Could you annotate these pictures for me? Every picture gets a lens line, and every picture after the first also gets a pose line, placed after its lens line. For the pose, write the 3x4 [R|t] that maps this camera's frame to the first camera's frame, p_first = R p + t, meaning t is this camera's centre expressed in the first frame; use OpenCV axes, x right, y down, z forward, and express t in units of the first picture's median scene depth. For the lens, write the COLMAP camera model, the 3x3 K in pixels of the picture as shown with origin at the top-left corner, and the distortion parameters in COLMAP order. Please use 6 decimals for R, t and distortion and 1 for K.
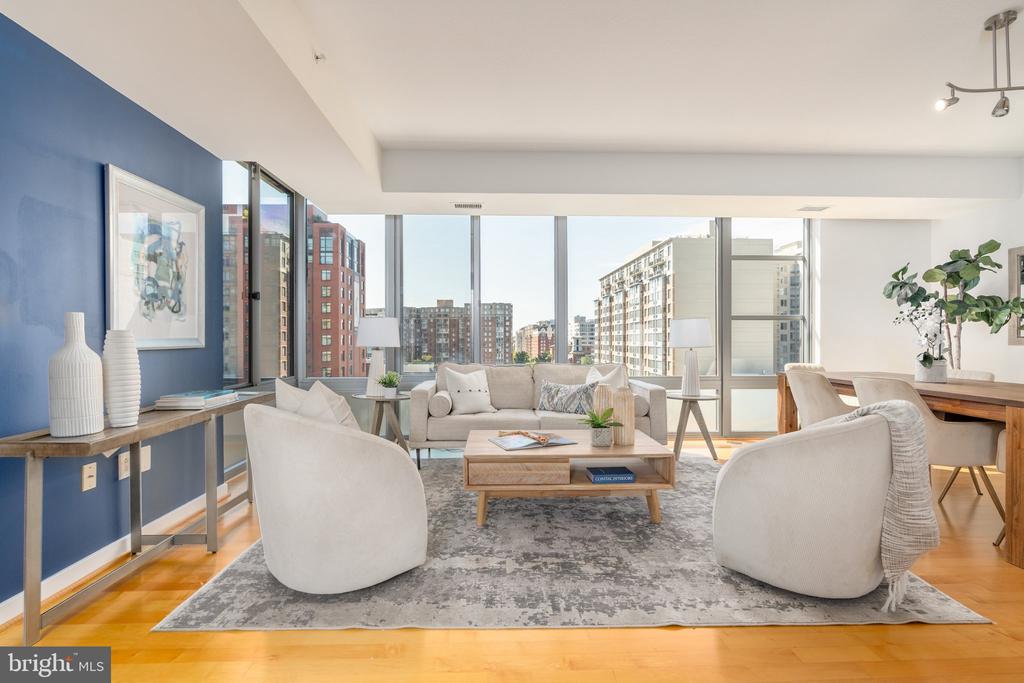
lens RADIAL K [[465.4, 0, 510.7], [0, 465.4, 337.9], [0, 0, 1]] dist [-0.003744, 0.002256]
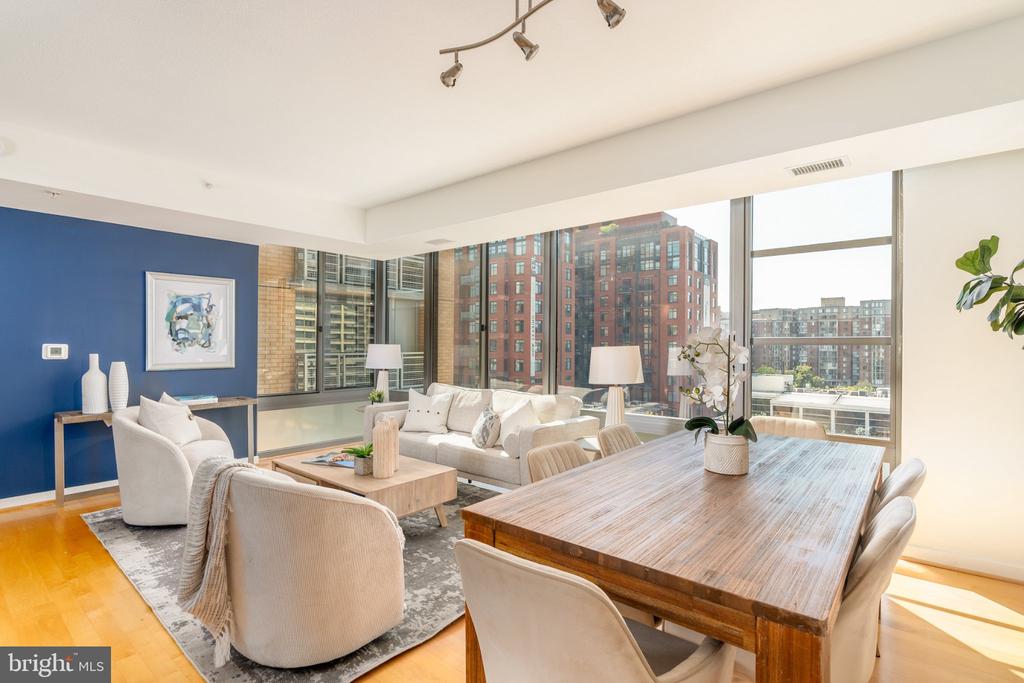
lens RADIAL K [[486.8, 0, 515.5], [0, 486.8, 355.1], [0, 0, 1]] dist [0.001923, 0.001551]
pose [[0.742126, 0.020272, -0.669954, 0.762333], [-0.004435, 0.999669, 0.025336, -0.045417], [0.670246, -0.015831, 0.741971, 0.265258]]
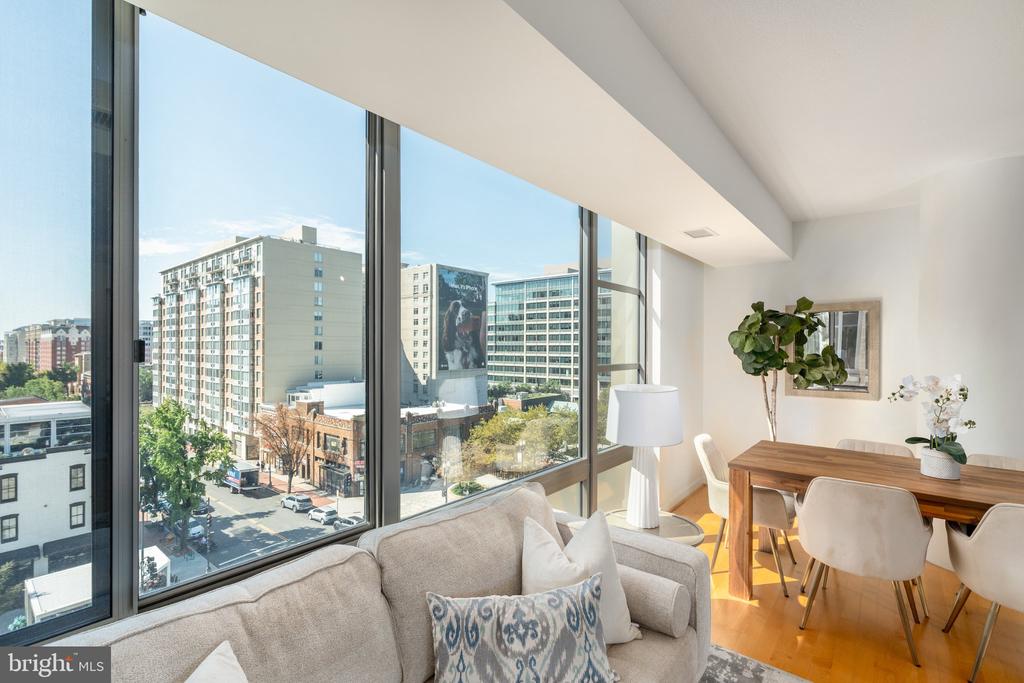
lens RADIAL K [[465.4, 0, 506.3], [0, 465.4, 348.2], [0, 0, 1]] dist [-0.003744, 0.002256]
pose [[0.671379, 0.001030, 0.741113, -0.100952], [-0.007463, 0.999958, 0.005372, -0.086961], [-0.741077, -0.009138, 0.671358, 0.696423]]
